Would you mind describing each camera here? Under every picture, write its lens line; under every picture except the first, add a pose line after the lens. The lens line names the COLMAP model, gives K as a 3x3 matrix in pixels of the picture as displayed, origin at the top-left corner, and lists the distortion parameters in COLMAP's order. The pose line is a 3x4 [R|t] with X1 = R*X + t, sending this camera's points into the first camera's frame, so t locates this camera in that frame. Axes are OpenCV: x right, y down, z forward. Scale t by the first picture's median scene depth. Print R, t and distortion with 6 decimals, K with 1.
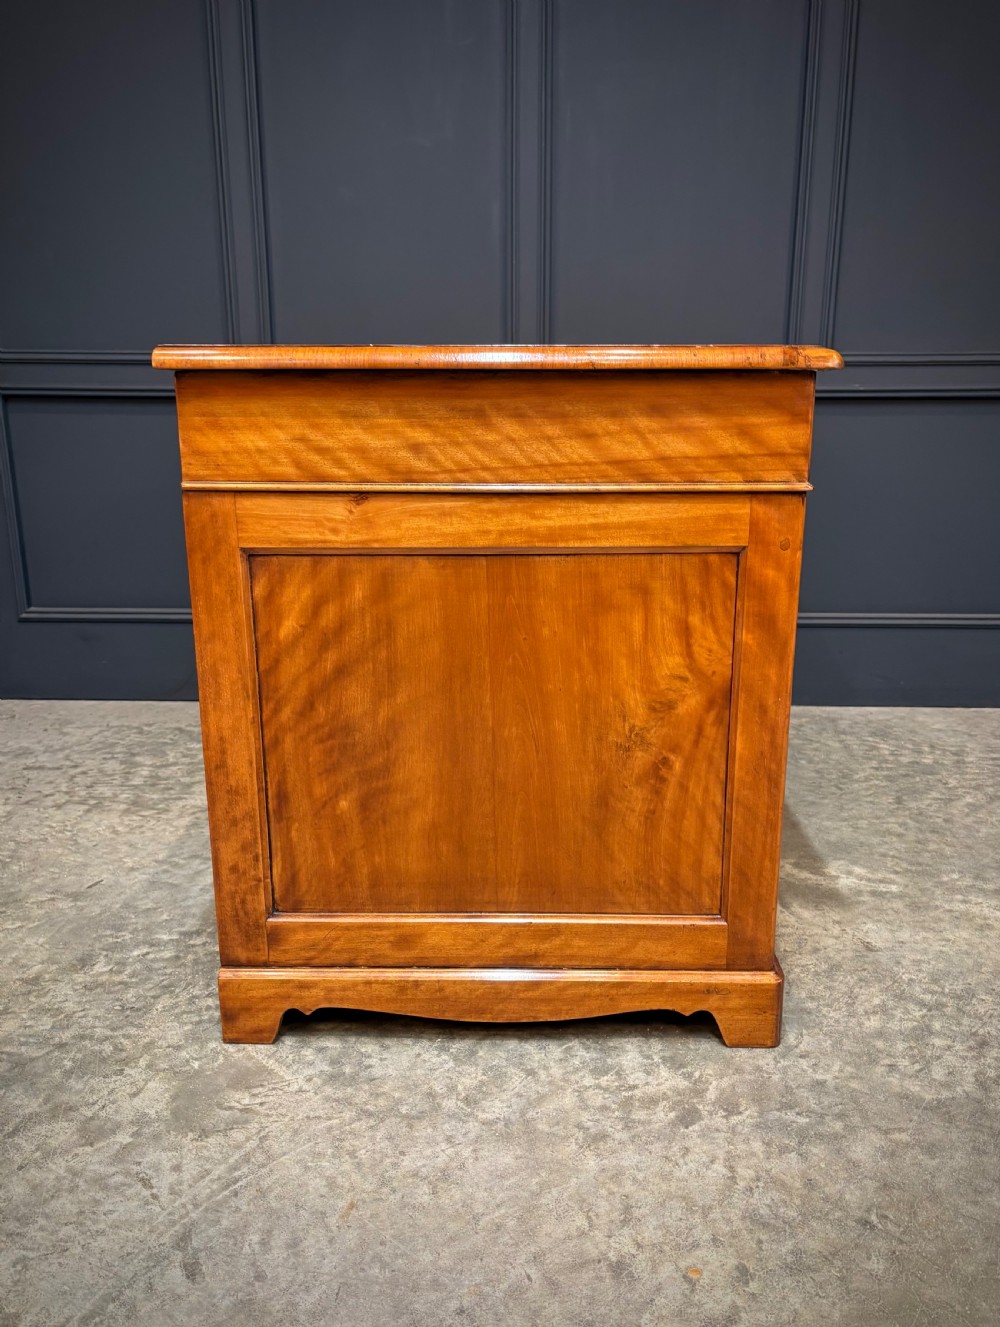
lens RADIAL K [[1073.9, 0, 516.0], [0, 1073.9, 696.4], [0, 0, 1]] dist [-0.056762, 0.138039]
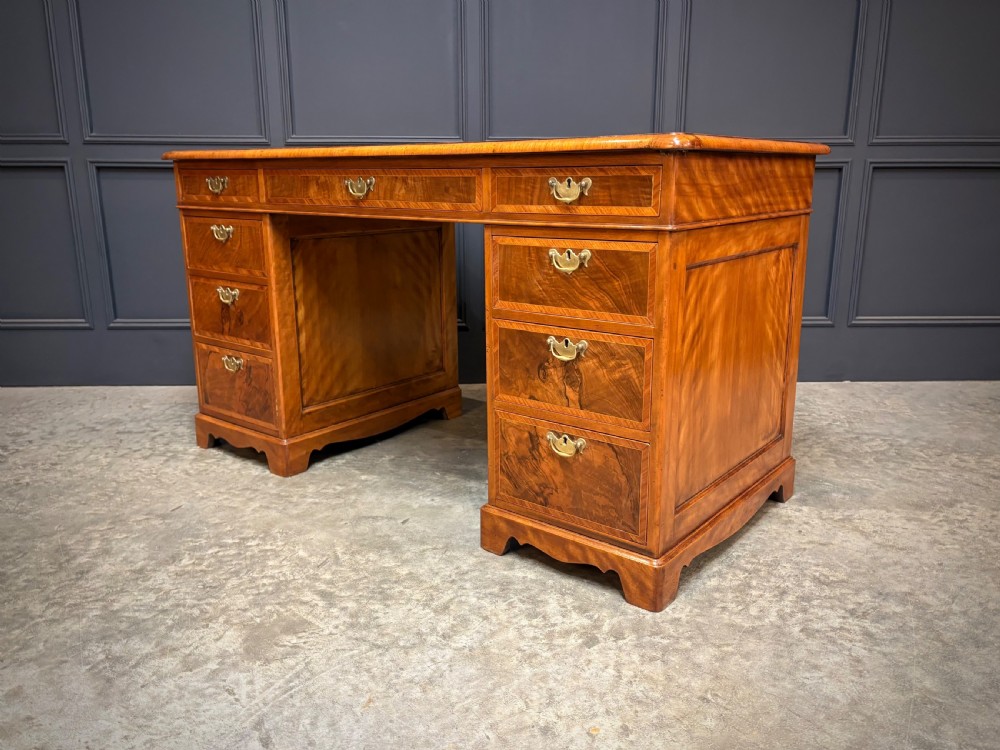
lens RADIAL K [[797.3, 0, 504.0], [0, 797.3, 371.1], [0, 0, 1]] dist [-0.010754, 0.054988]
pose [[0.998734, -0.013204, 0.048530, -0.009090], [0.014270, 0.999663, -0.021683, 0.027347], [-0.048227, 0.022348, 0.998586, -0.108718]]
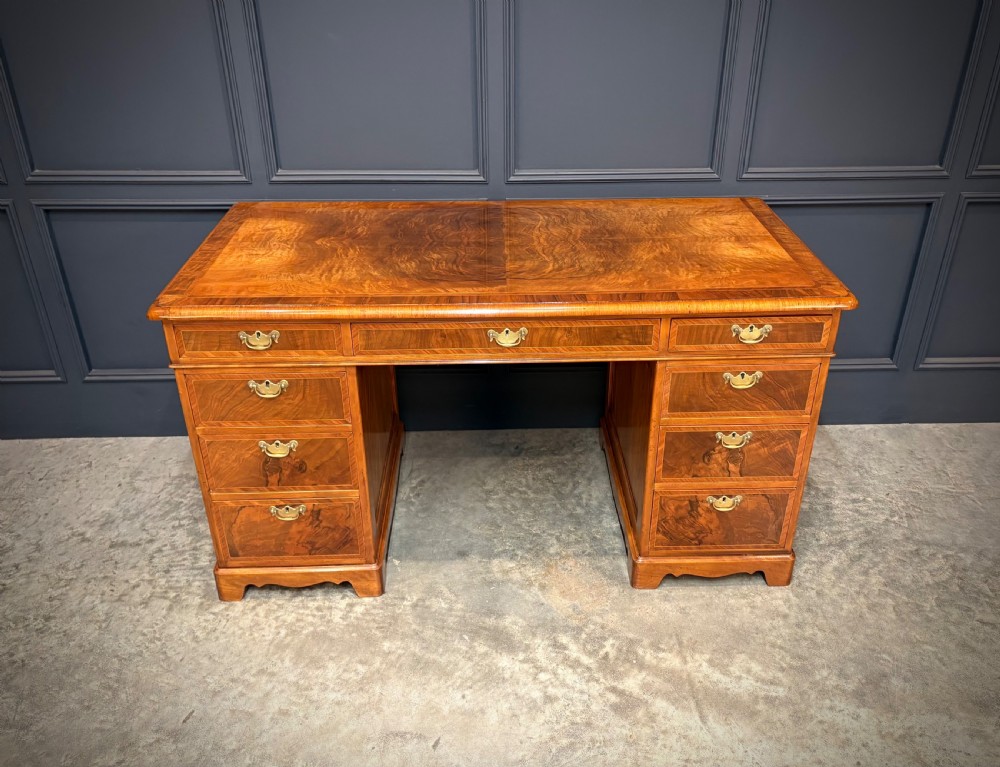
lens RADIAL K [[826.8, 0, 520.5], [0, 826.8, 375.7], [0, 0, 1]] dist [0.056629, -0.060972]
pose [[0.998063, -0.028190, 0.055464, -0.036934], [0.014601, 0.972690, 0.231646, -0.579952], [-0.060479, -0.230388, 0.971218, 0.082687]]
